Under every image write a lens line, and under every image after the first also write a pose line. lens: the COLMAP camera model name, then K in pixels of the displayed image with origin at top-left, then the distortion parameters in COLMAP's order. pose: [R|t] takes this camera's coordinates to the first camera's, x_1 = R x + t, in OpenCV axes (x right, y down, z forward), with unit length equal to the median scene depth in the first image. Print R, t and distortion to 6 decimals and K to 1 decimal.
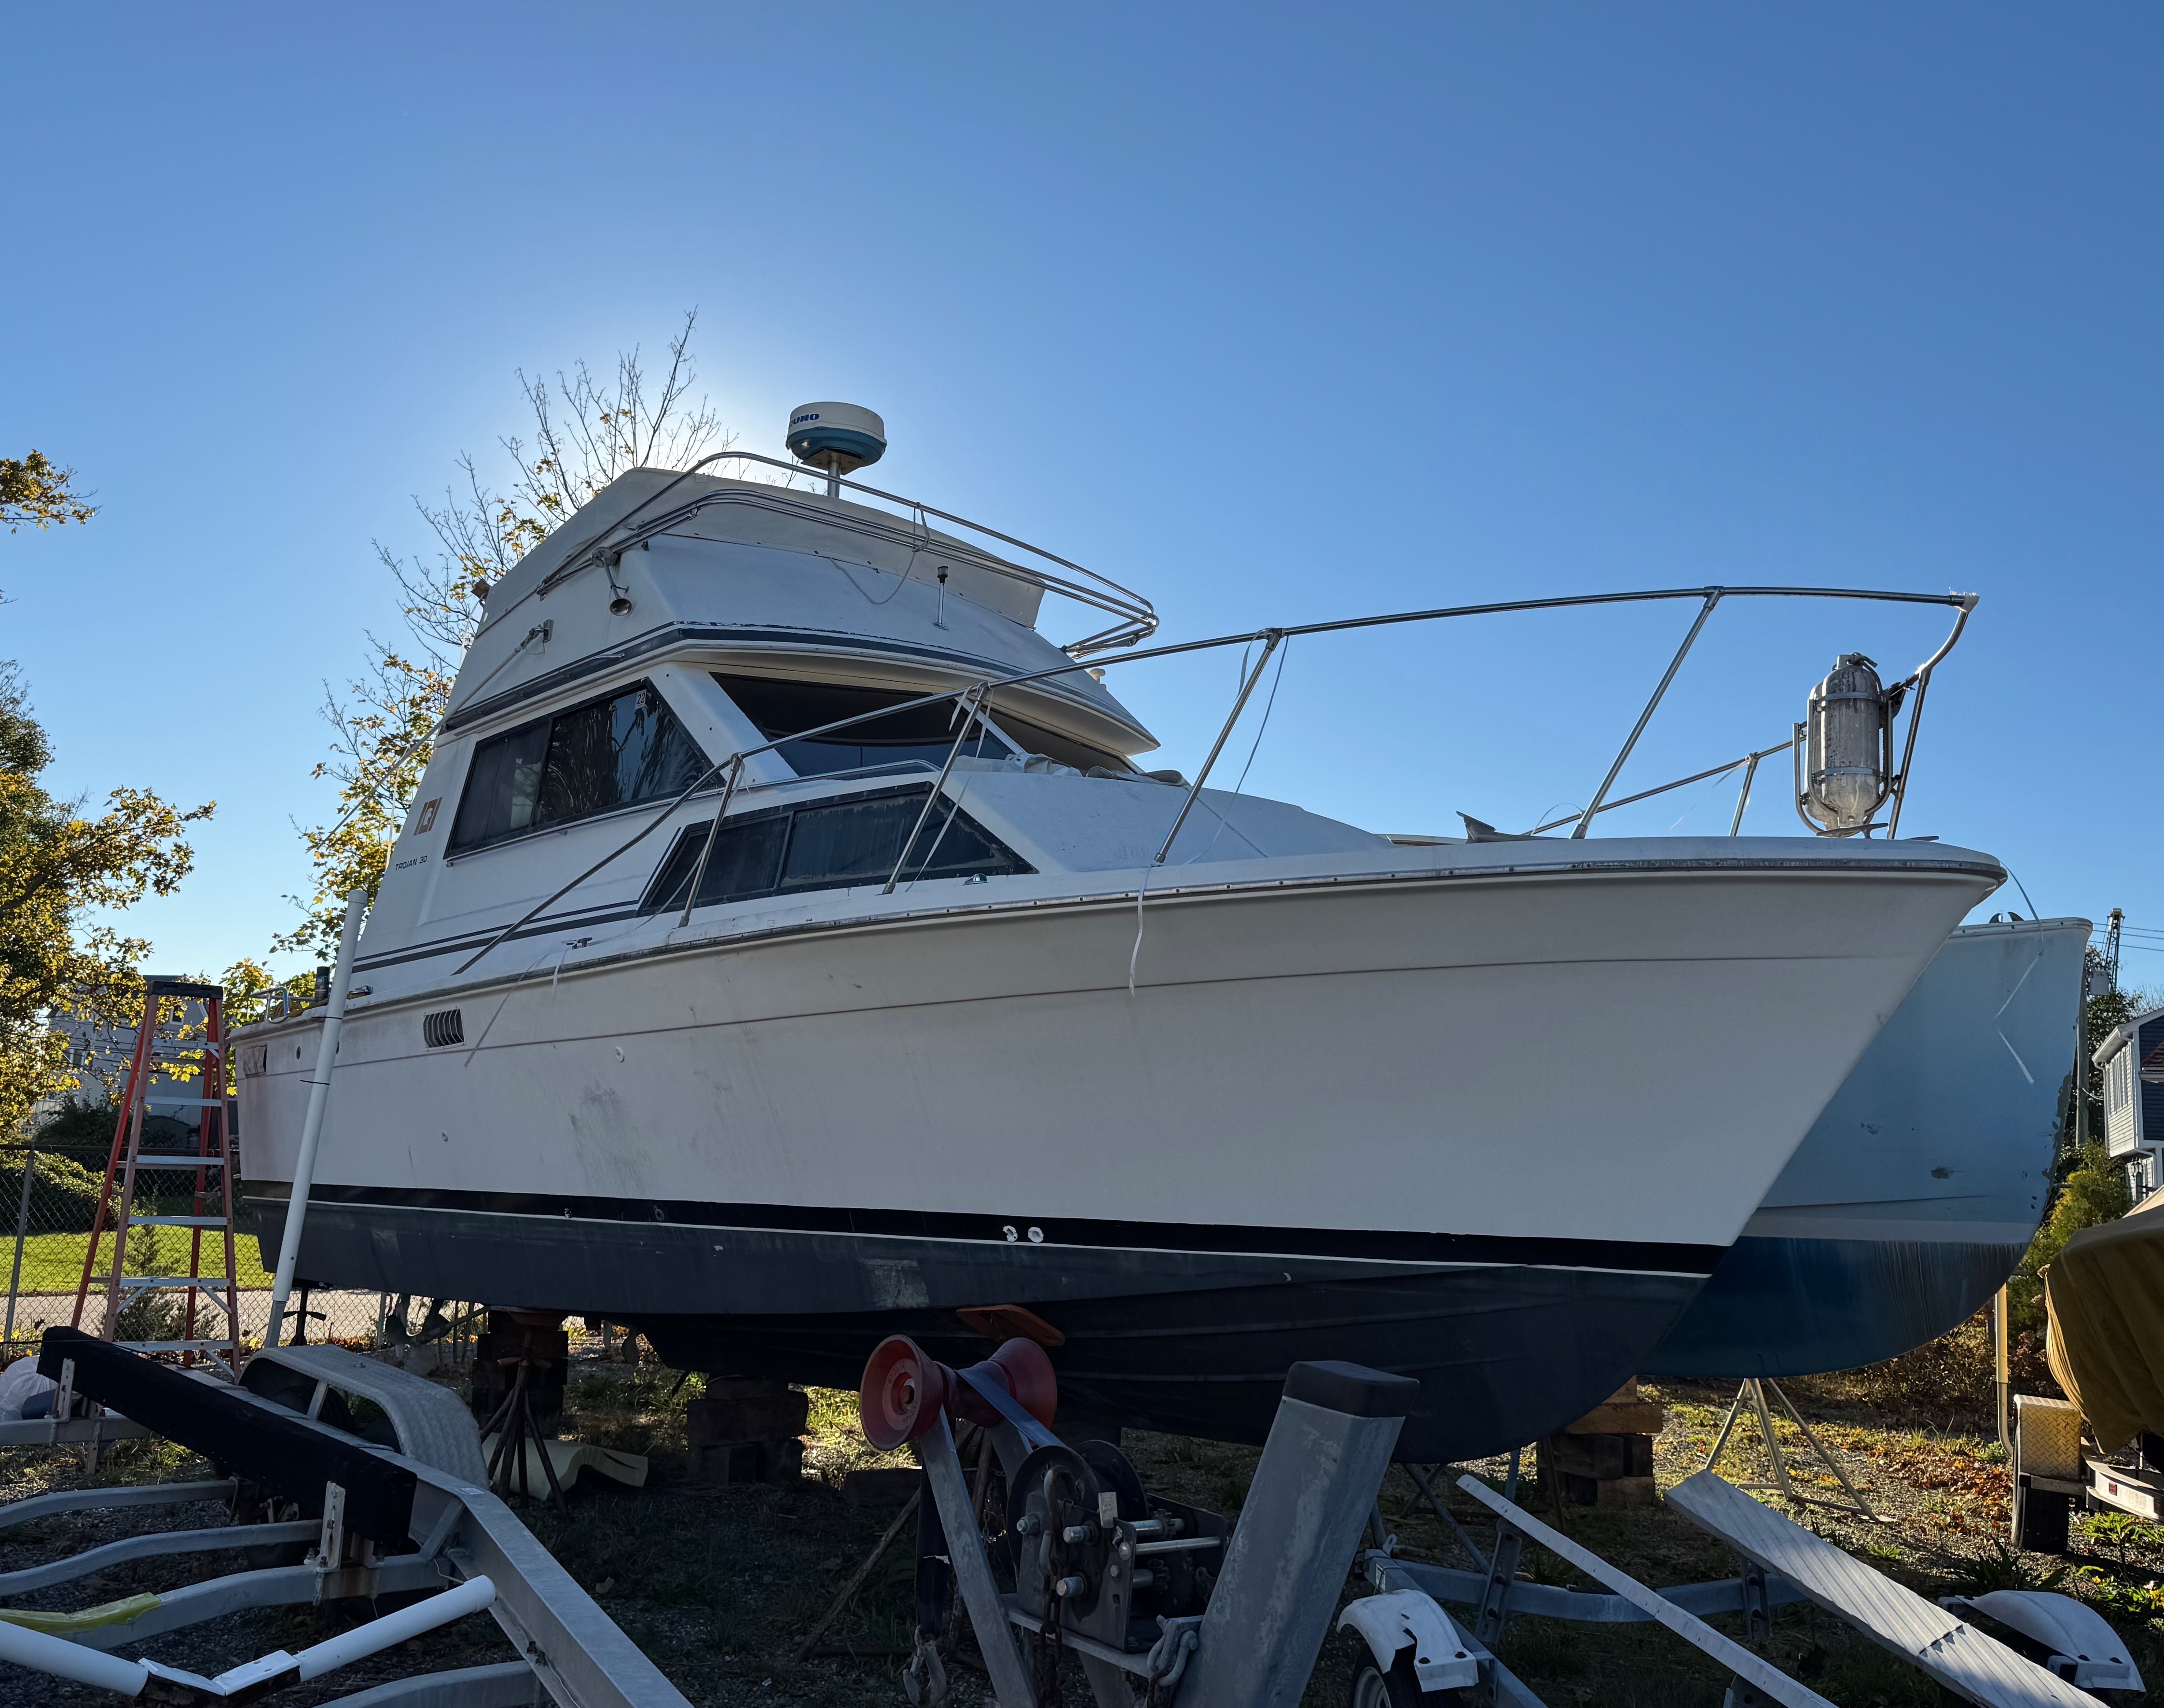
lens RADIAL K [[1940.6, 0, 1082.0], [0, 1940.6, 854.0], [0, 0, 1]] dist [0.177359, -0.276533]
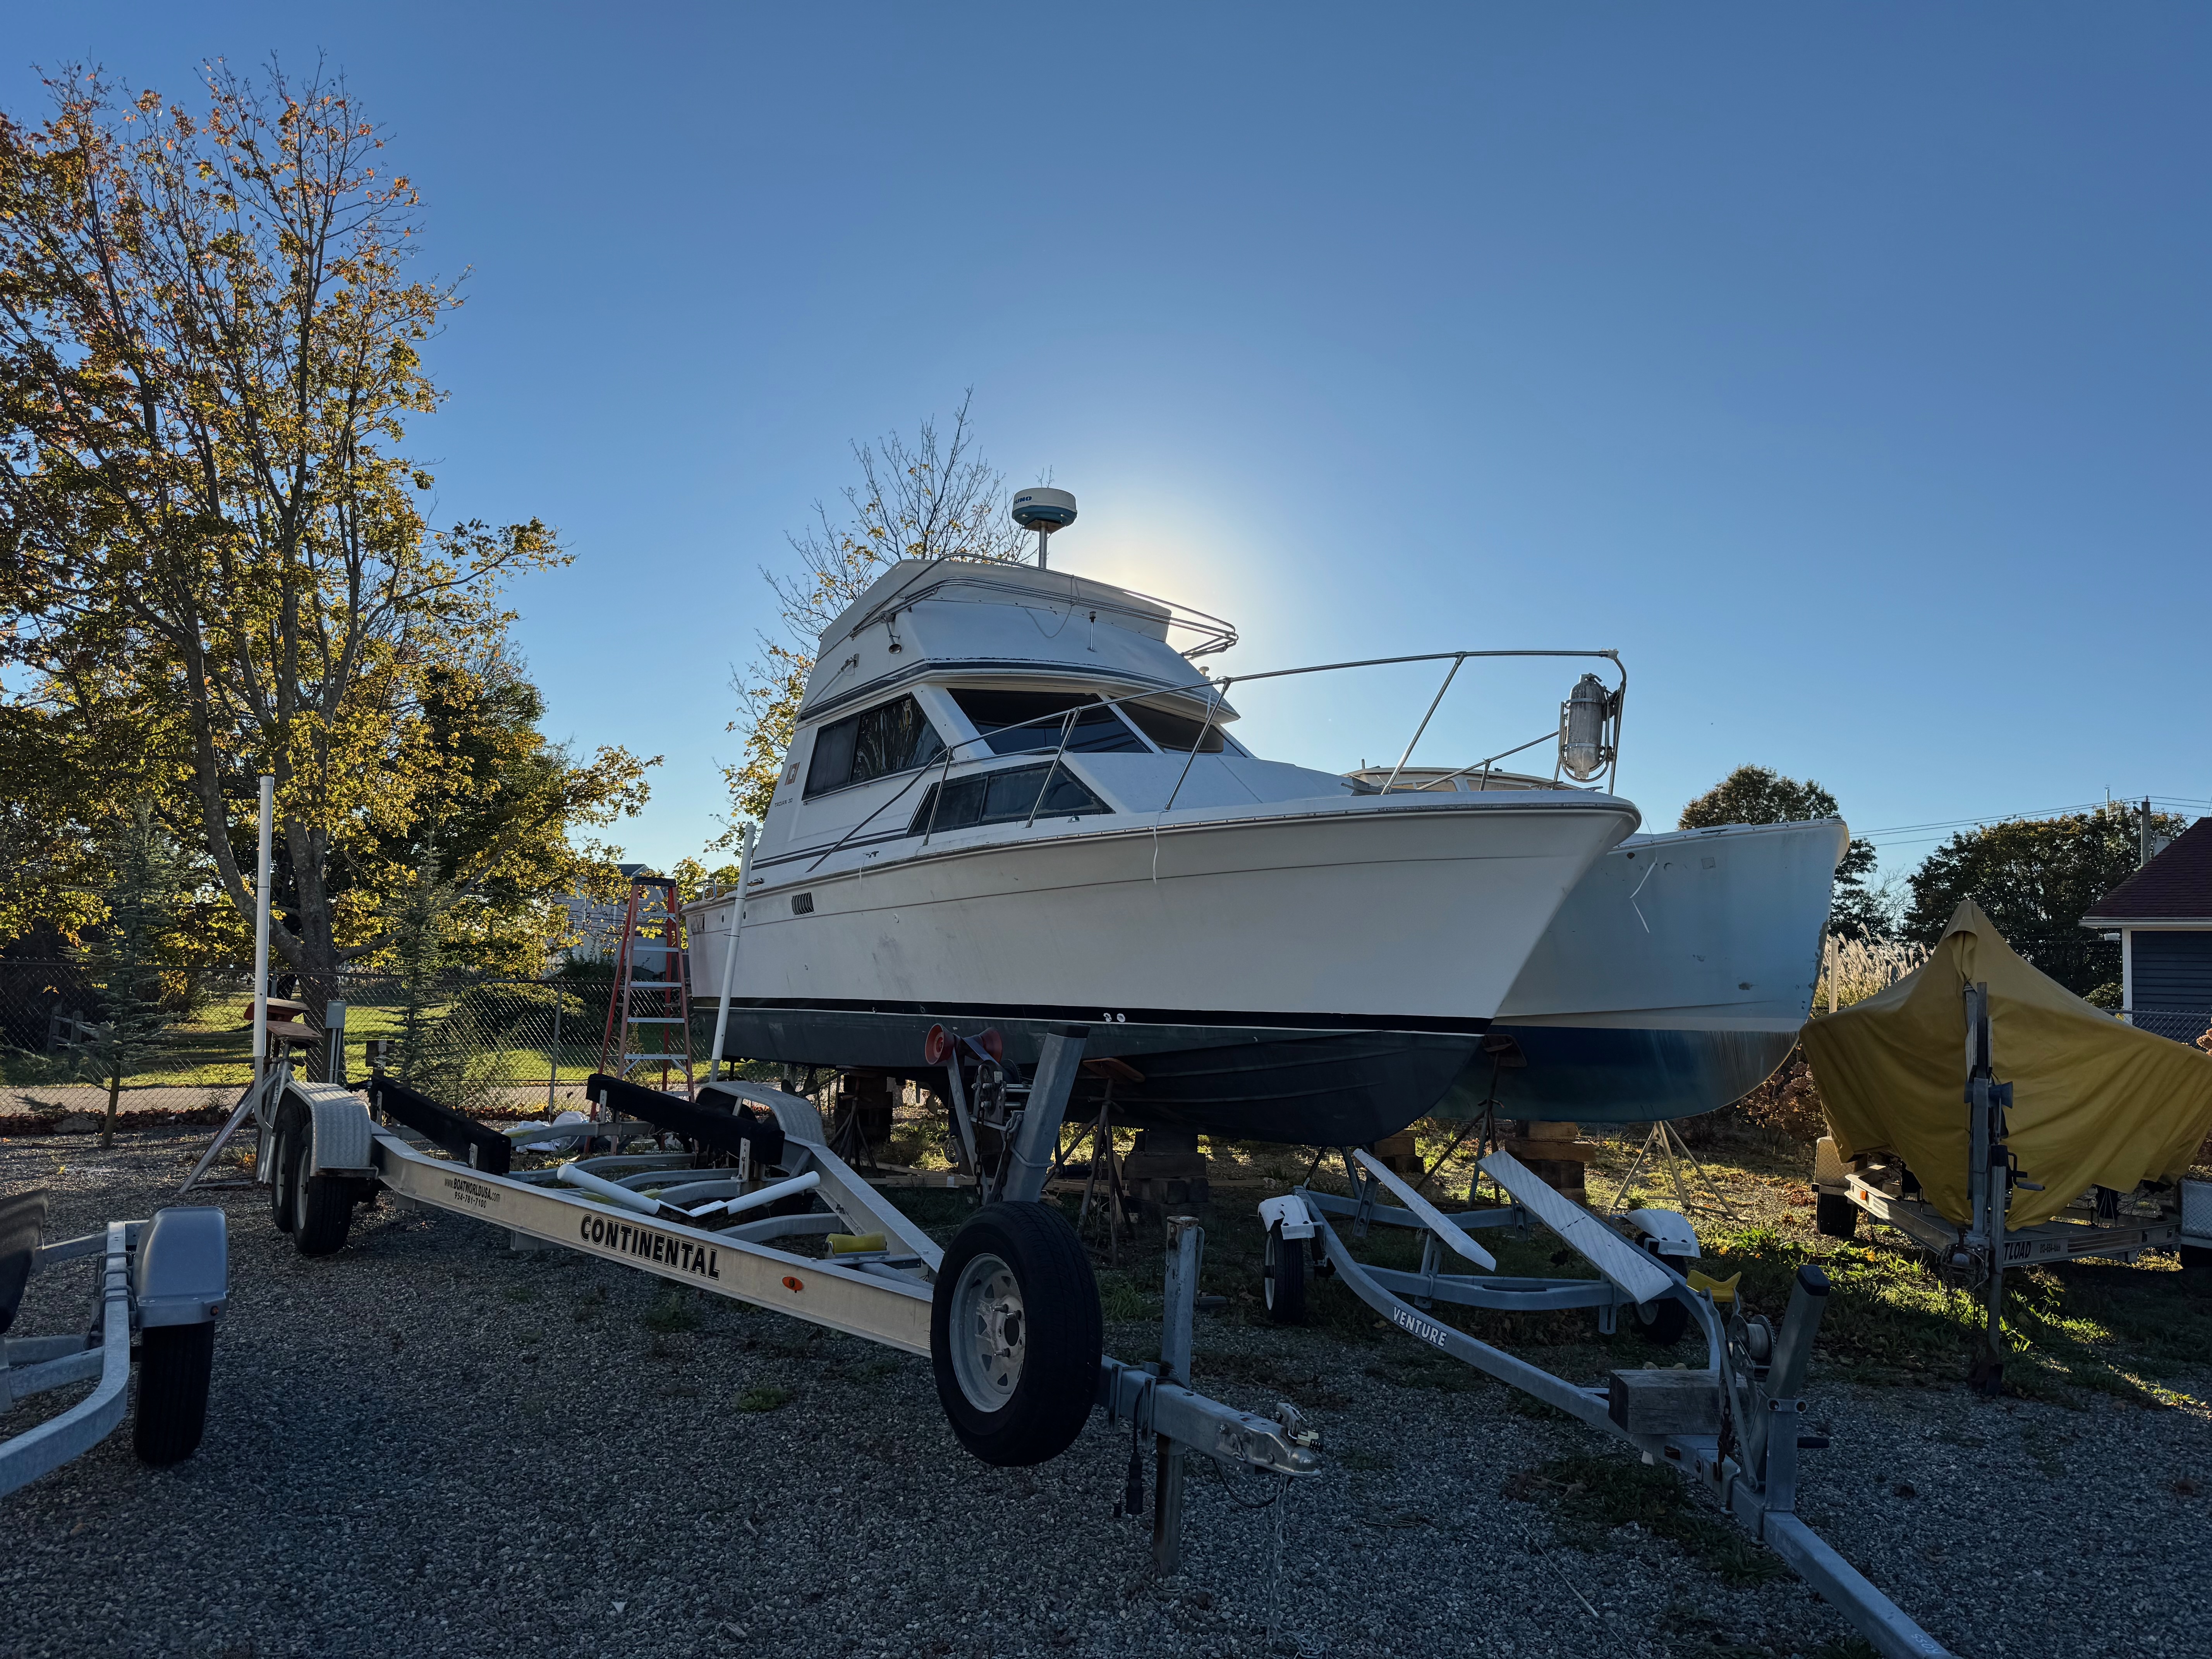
lens RADIAL K [[1552.6, 0, 1104.0], [0, 1552.6, 847.4], [0, 0, 1]] dist [0.224257, -0.125994]
pose [[0.990163, -0.016614, -0.138930, 0.118753], [0.024513, 0.998166, 0.055344, -0.027477], [0.137756, -0.058206, 0.988754, -0.286314]]
